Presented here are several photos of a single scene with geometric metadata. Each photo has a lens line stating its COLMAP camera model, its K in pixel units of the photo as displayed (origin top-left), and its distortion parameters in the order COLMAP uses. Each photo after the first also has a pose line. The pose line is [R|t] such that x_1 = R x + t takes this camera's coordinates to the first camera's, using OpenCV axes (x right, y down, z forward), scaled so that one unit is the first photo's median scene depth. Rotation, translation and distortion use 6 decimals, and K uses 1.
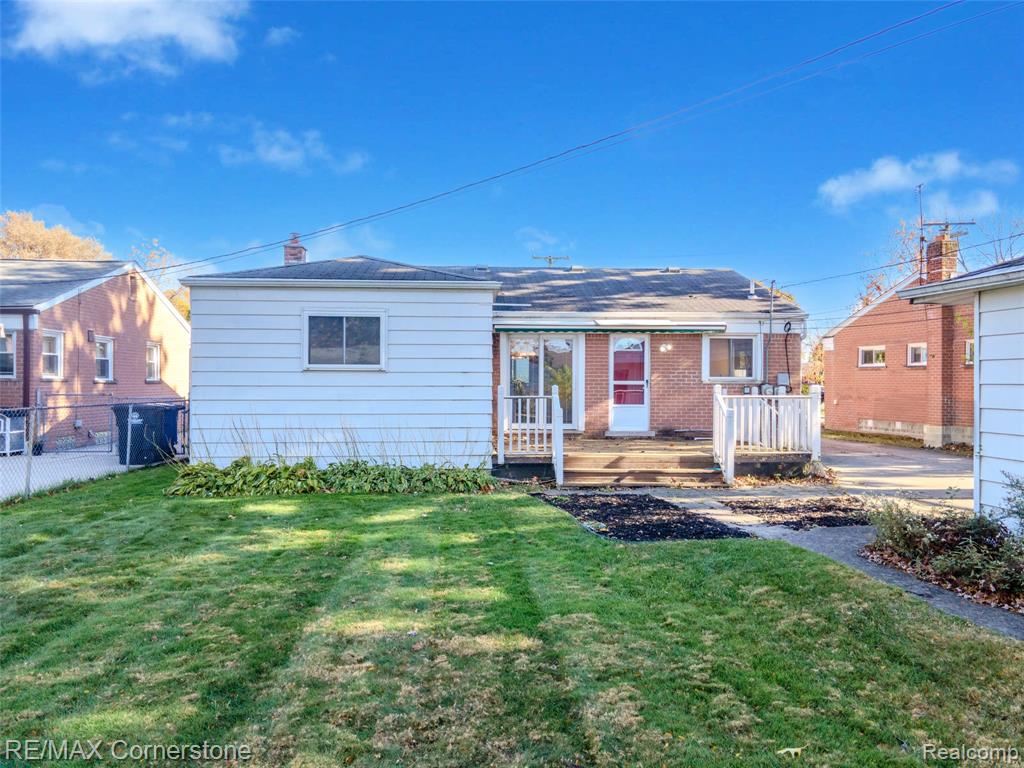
lens RADIAL K [[743.7, 0, 507.9], [0, 743.7, 385.1], [0, 0, 1]] dist [0.036629, 0.001368]
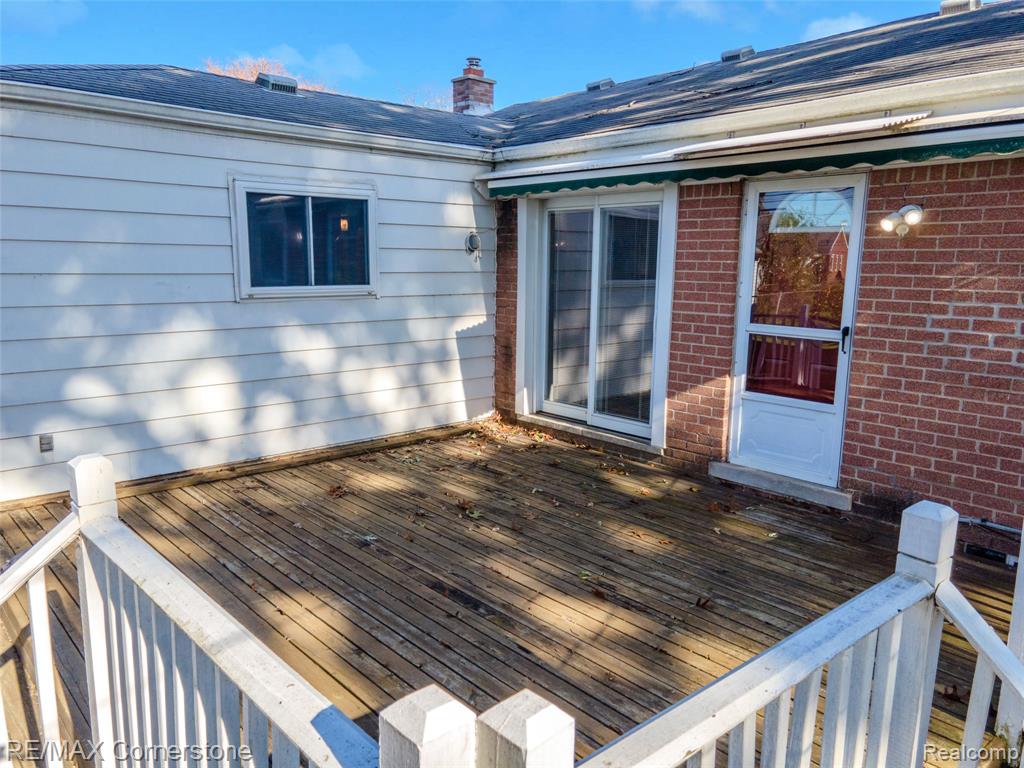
lens RADIAL K [[751.0, 0, 502.9], [0, 751.0, 386.4], [0, 0, 1]] dist [0.025643, 0.001614]
pose [[0.609491, 0.137564, -0.780767, 0.351520], [-0.006103, 0.985616, 0.168892, -0.035317], [0.792769, -0.098173, 0.601563, 0.708283]]
